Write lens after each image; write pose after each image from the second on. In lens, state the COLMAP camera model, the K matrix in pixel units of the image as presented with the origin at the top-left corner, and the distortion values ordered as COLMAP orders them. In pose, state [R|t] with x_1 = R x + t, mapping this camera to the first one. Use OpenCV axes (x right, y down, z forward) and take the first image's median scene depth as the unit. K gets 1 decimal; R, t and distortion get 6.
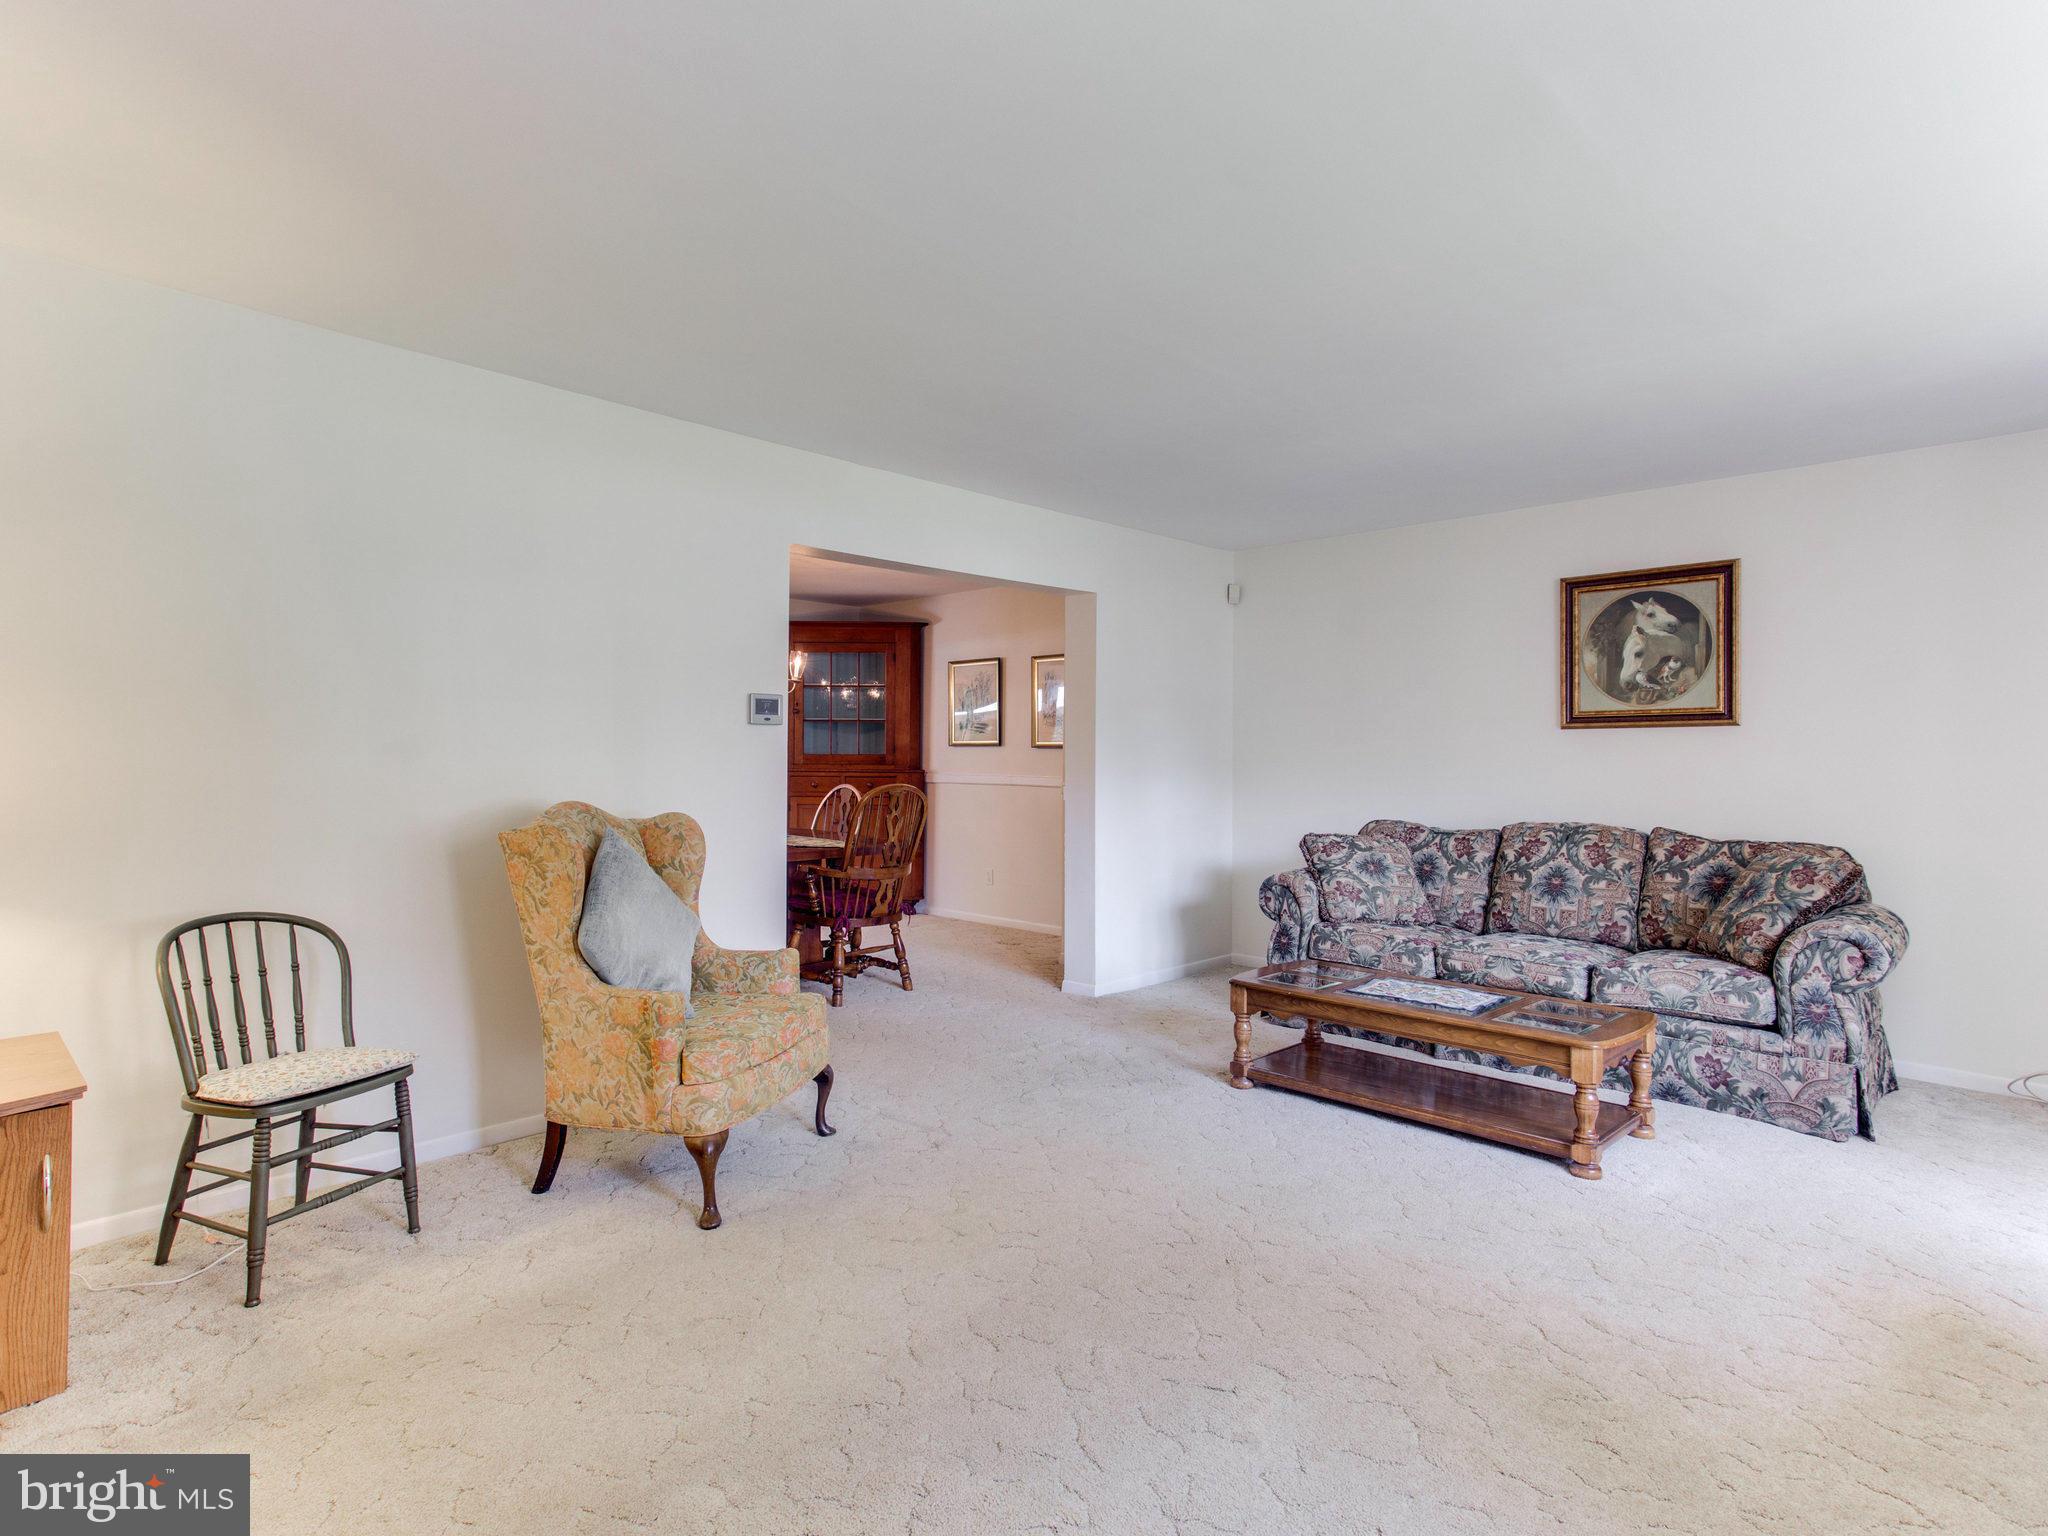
lens RADIAL K [[1059.1, 0, 1017.0], [0, 1059.1, 773.6], [0, 0, 1]] dist [0.001946, 0.000347]
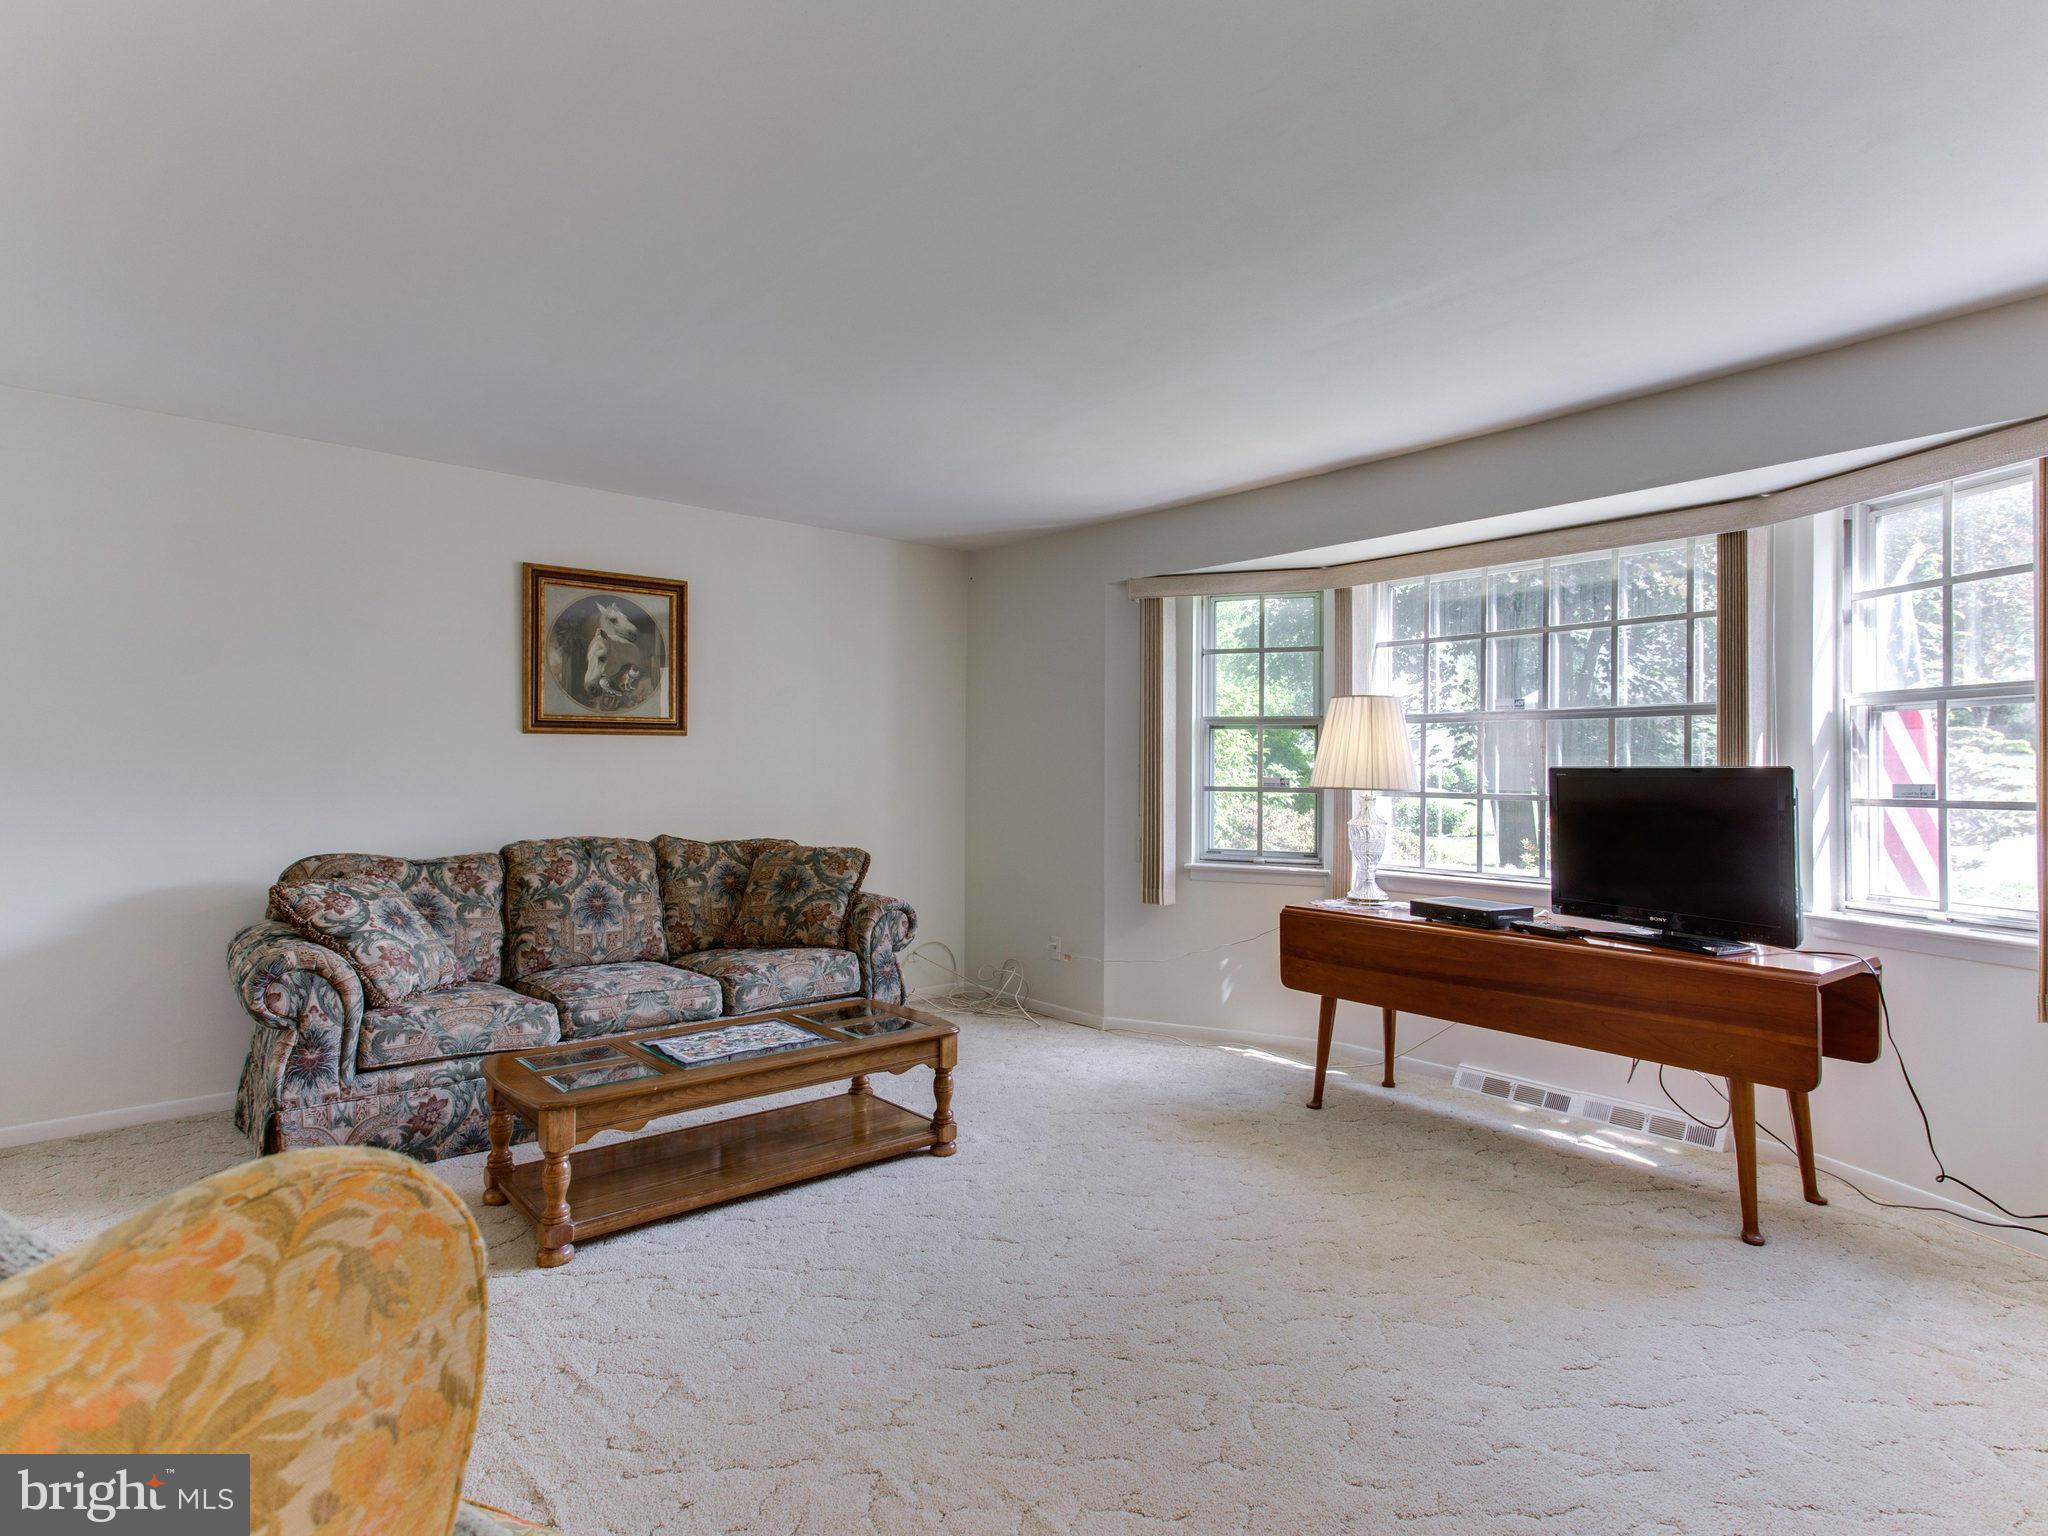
lens RADIAL K [[1084.3, 0, 1024.7], [0, 1084.3, 755.5], [0, 0, 1]] dist [0.025306, 0.000576]
pose [[0.100341, 0.010523, 0.994897, -0.381102], [0.015462, 0.999807, -0.012135, -0.006698], [-0.994833, 0.016600, 0.100159, 0.546845]]
